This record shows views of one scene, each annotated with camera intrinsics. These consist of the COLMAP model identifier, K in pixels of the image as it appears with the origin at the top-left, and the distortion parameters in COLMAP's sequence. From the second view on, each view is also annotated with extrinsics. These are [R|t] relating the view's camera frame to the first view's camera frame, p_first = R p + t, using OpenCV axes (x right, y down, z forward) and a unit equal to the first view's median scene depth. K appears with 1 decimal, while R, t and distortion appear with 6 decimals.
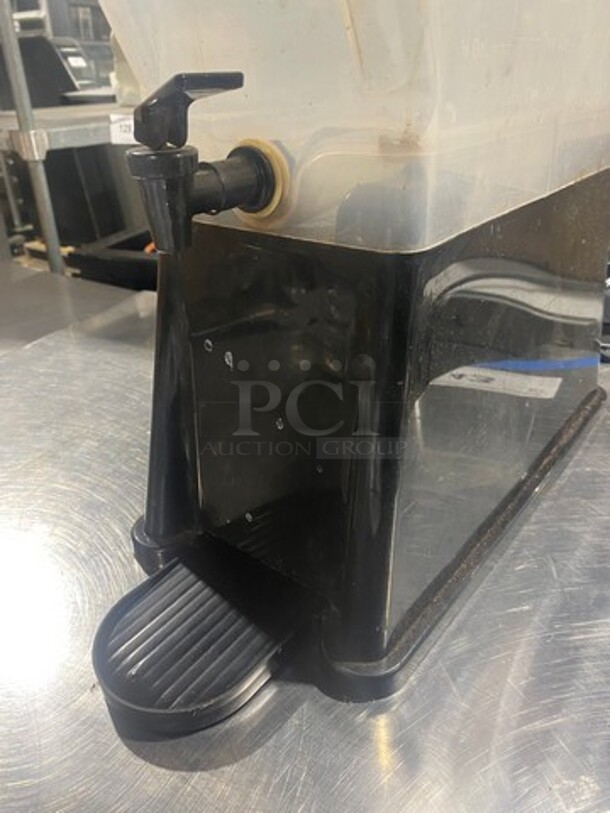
lens RADIAL K [[629.9, 0, 301.0], [0, 629.9, 412.9], [0, 0, 1]] dist [-0.012583, 0.000422]
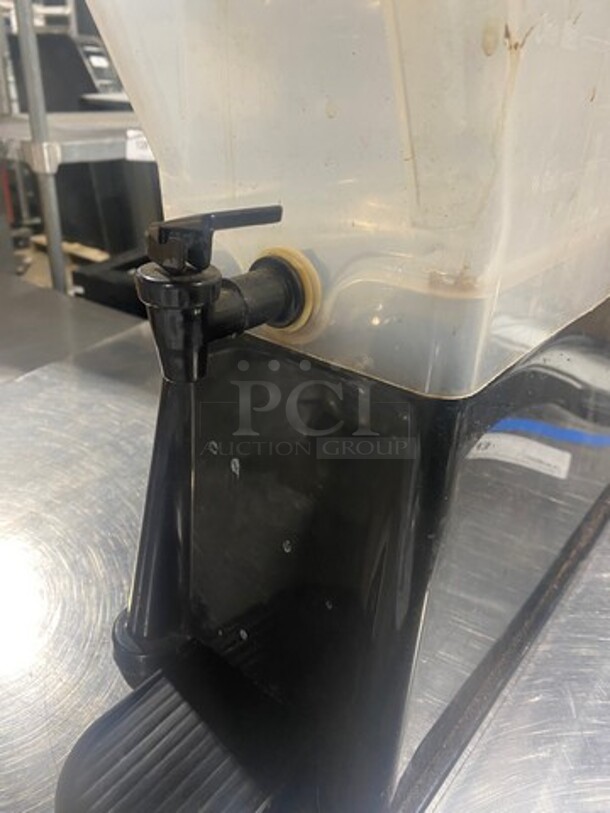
lens RADIAL K [[629.9, 0, 311.1], [0, 629.9, 399.7], [0, 0, 1]] dist [-0.012583, 0.000422]
pose [[0.997218, 0.071272, 0.021814, -0.028133], [-0.070550, 0.996987, -0.032245, -0.135576], [-0.024047, 0.030616, 0.999242, 0.081665]]
